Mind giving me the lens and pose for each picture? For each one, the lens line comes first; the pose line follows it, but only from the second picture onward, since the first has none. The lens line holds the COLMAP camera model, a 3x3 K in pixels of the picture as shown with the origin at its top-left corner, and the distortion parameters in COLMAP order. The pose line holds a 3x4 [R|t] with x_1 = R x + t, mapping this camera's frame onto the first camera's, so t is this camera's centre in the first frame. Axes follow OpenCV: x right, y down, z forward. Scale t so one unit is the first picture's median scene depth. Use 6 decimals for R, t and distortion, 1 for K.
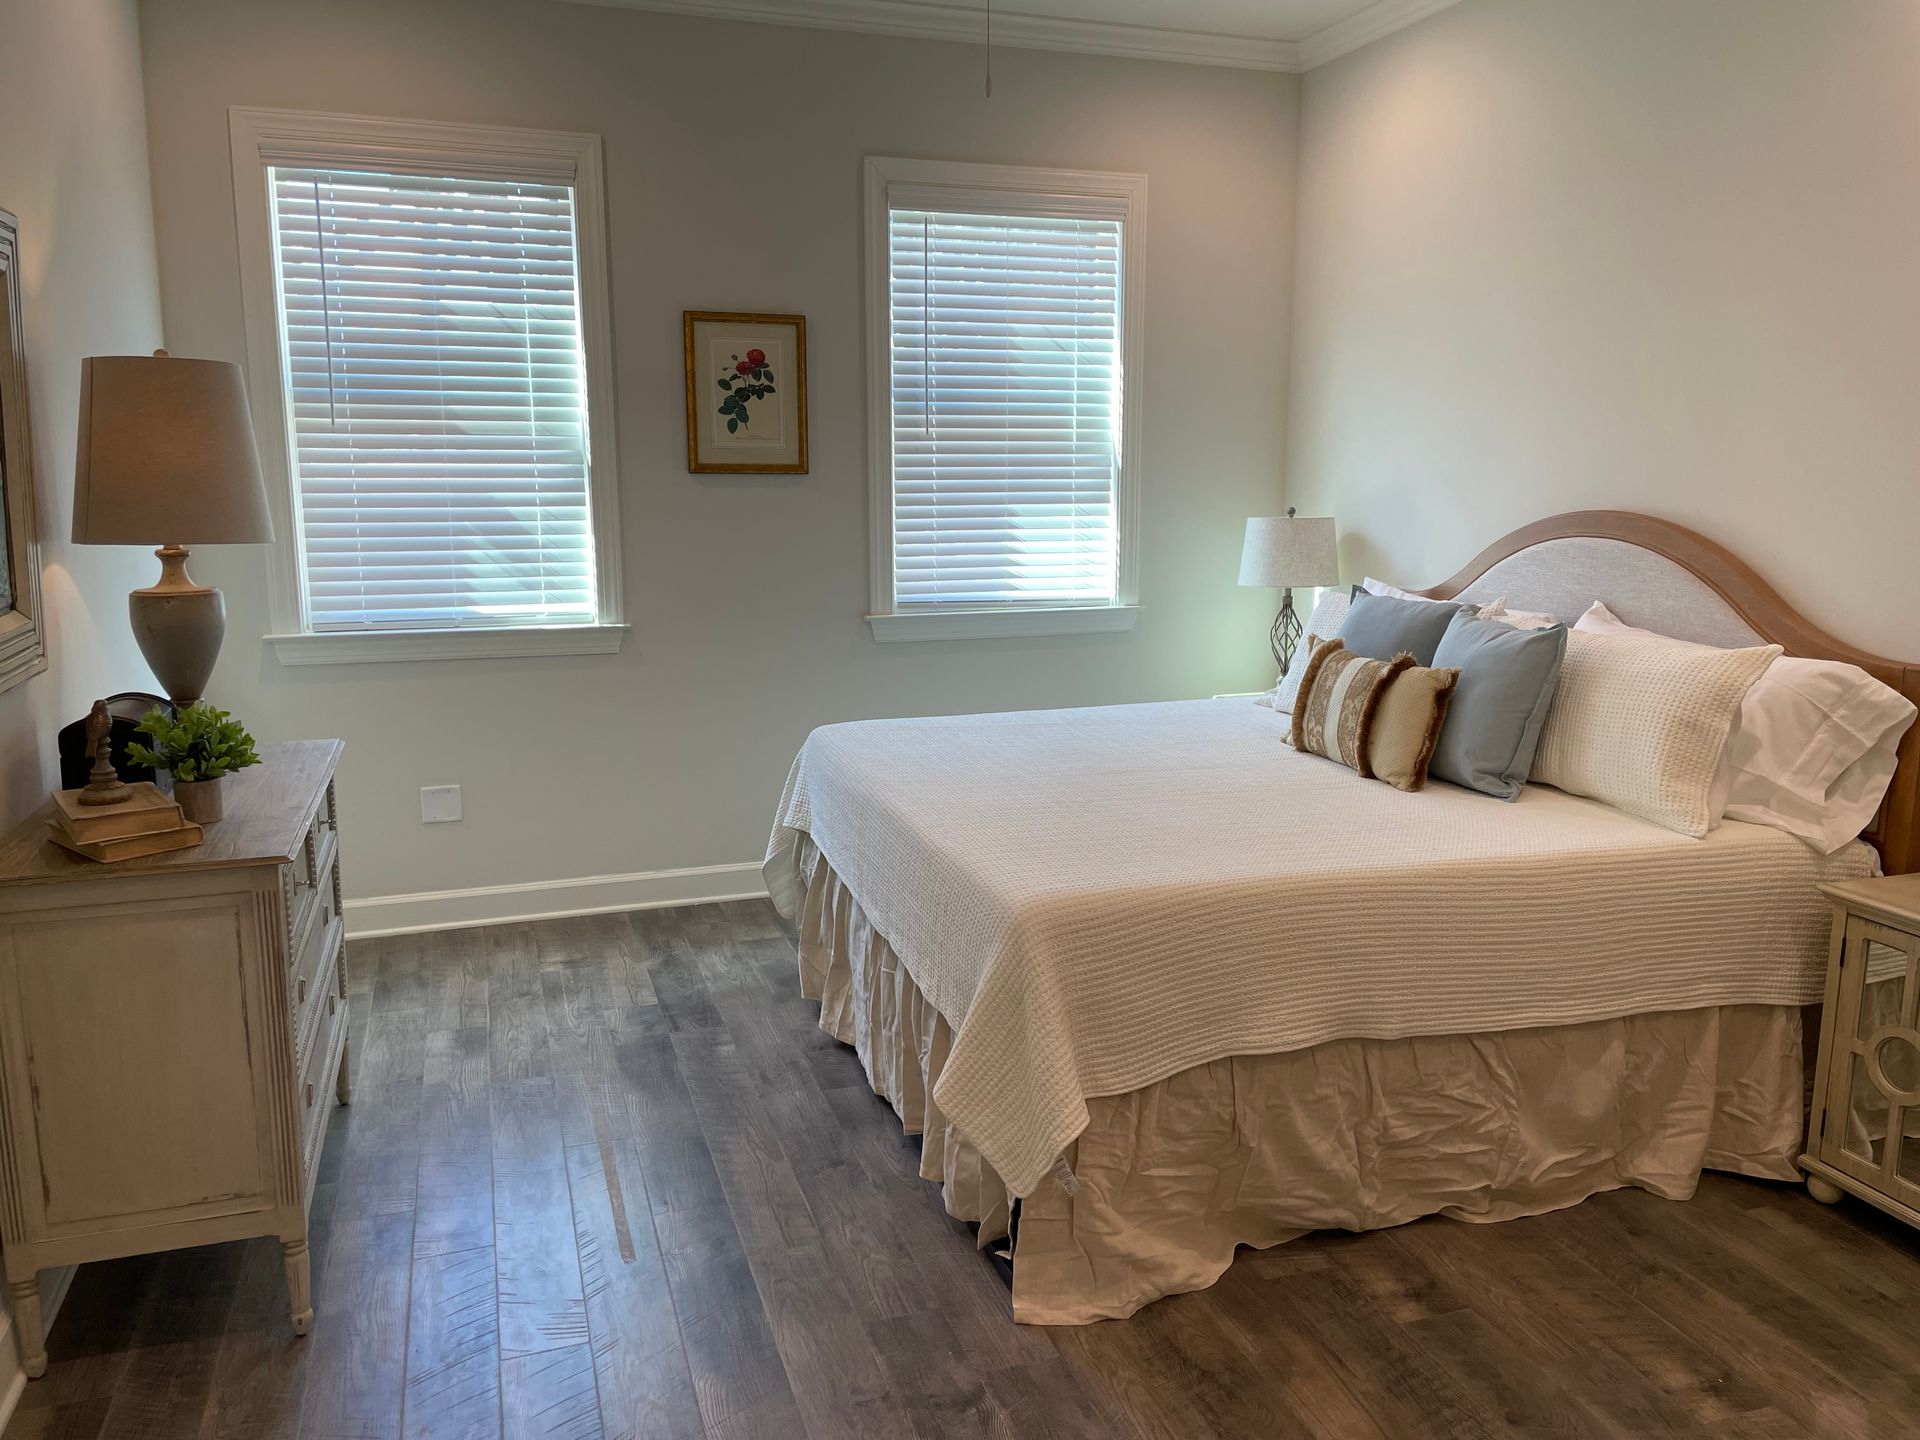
lens RADIAL K [[1412.1, 0, 960.0], [0, 1412.1, 720.0], [0, 0, 1]] dist [0.082140, -0.074144]
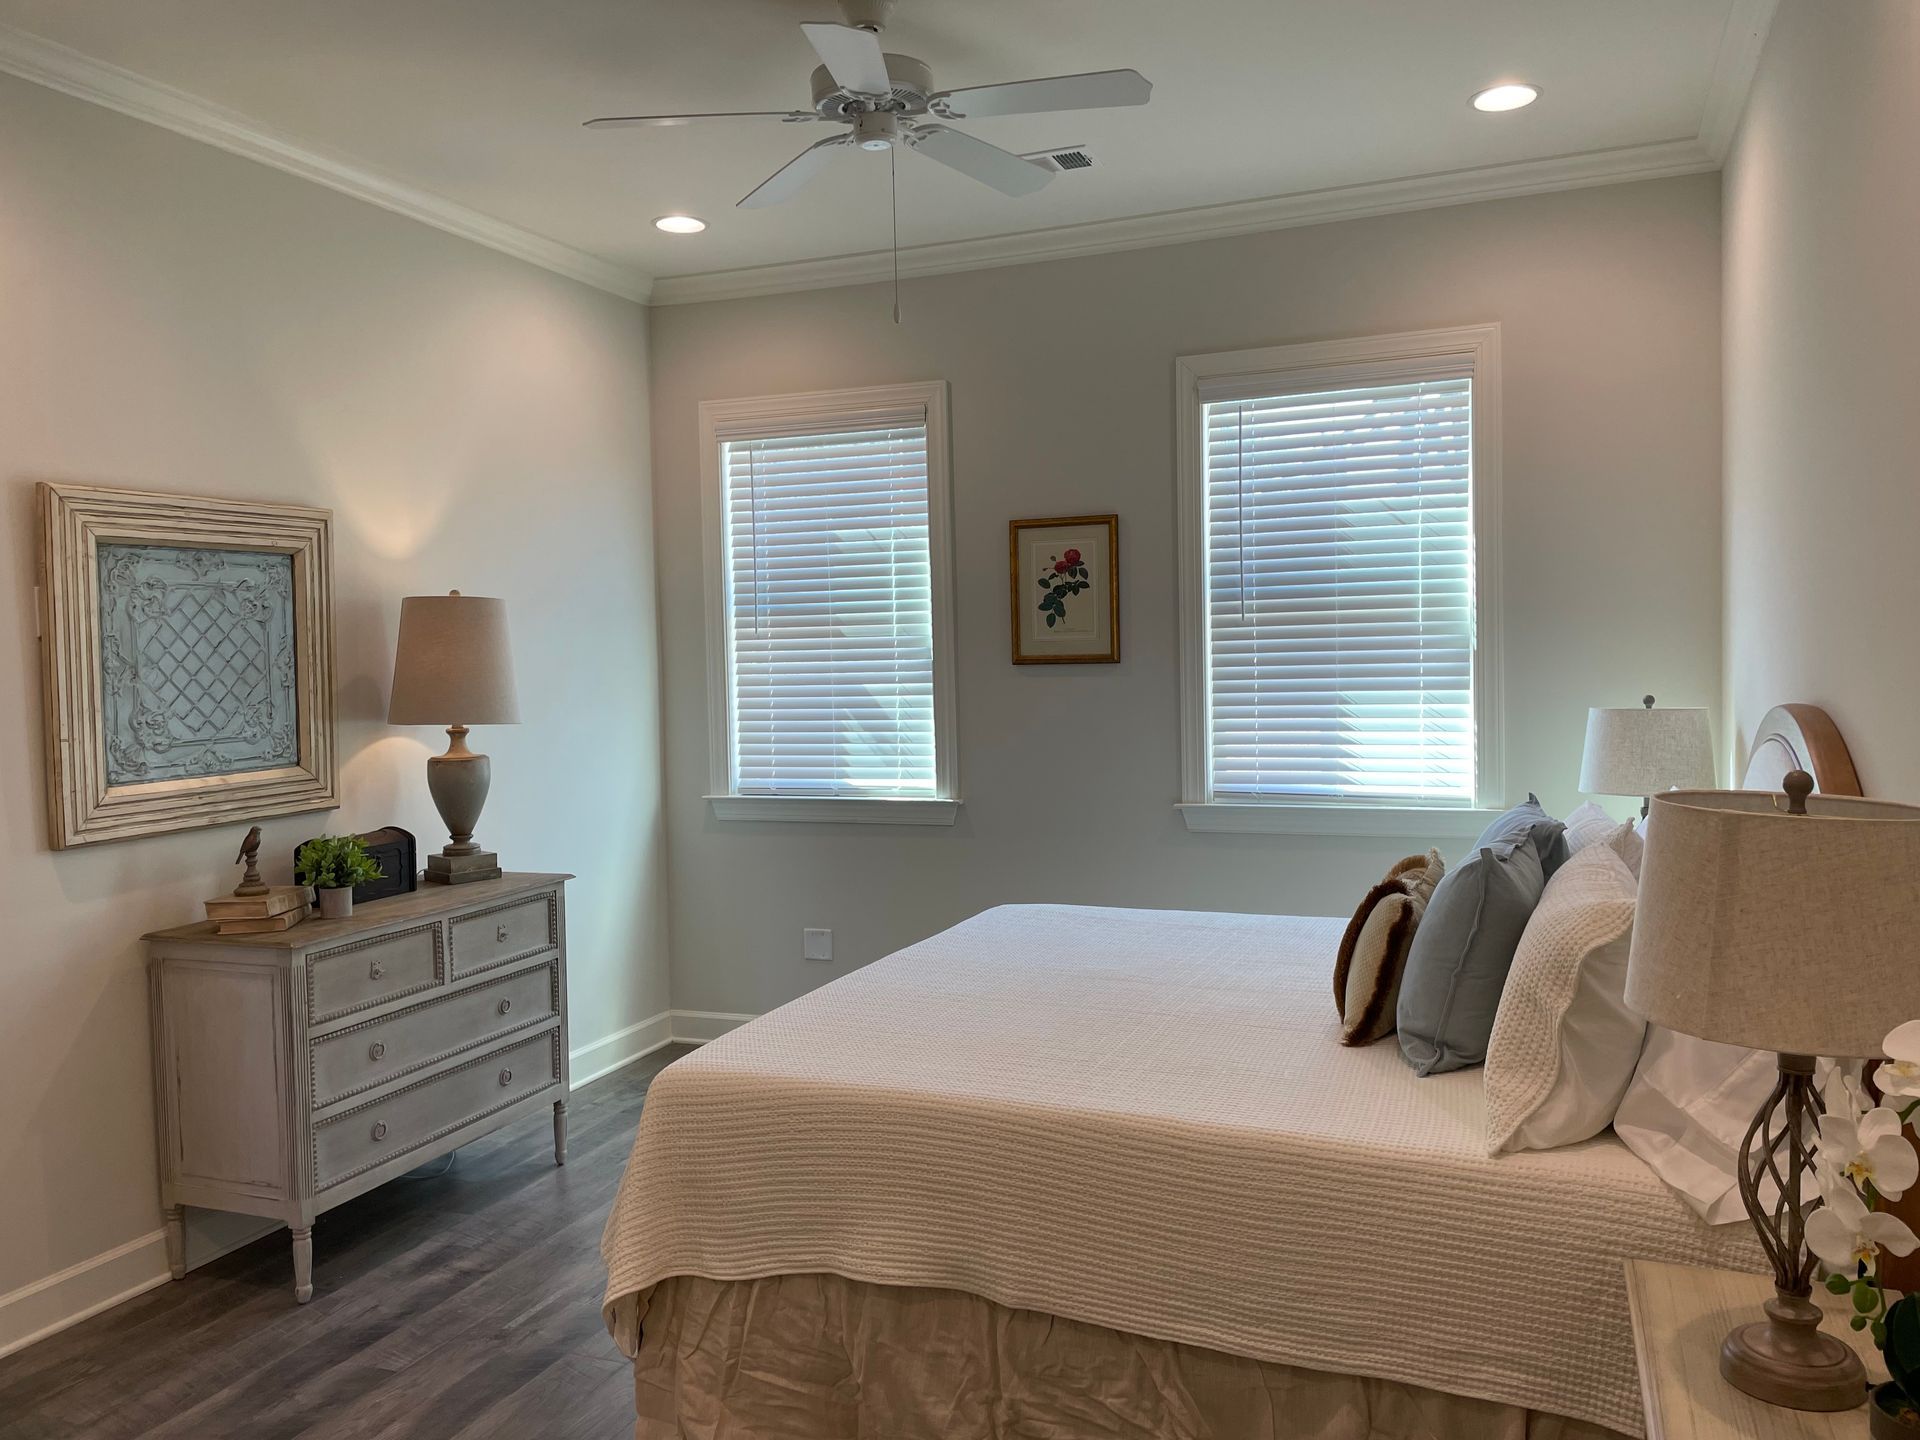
lens RADIAL K [[1404.7, 0, 982.8], [0, 1404.7, 749.8], [0, 0, 1]] dist [0.128151, -0.175224]
pose [[0.772554, 0.025047, -0.634455, 0.479315], [-0.092117, 0.993071, -0.072963, -0.028008], [0.628232, 0.114812, 0.769508, 0.161553]]
